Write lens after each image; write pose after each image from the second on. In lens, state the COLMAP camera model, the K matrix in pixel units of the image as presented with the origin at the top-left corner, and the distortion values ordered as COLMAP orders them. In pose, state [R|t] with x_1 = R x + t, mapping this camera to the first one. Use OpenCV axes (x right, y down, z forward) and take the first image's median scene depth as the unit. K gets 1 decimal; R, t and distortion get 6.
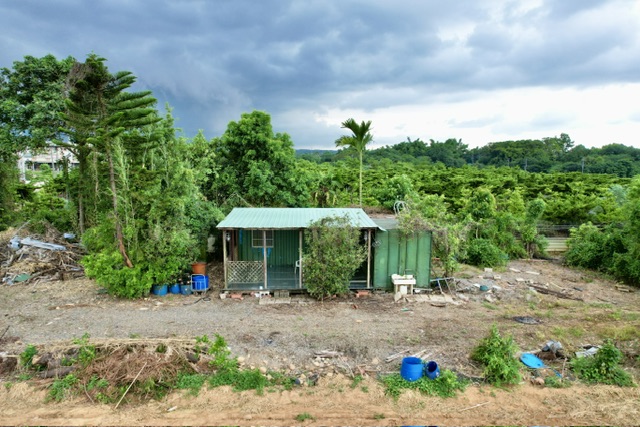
lens RADIAL K [[402.8, 0, 320.0], [0, 402.8, 213.5], [0, 0, 1]] dist [-0.080896, 0.076747]
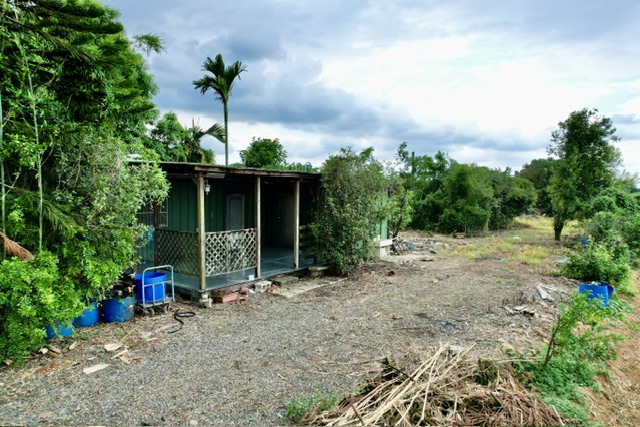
lens RADIAL K [[402.8, 0, 320.0], [0, 402.8, 213.5], [0, 0, 1]] dist [-0.080896, 0.076747]
pose [[0.655383, -0.041920, 0.754133, -0.530389], [0.078886, 0.996797, -0.013147, 0.112752], [-0.751166, 0.068106, 0.656590, 0.562697]]
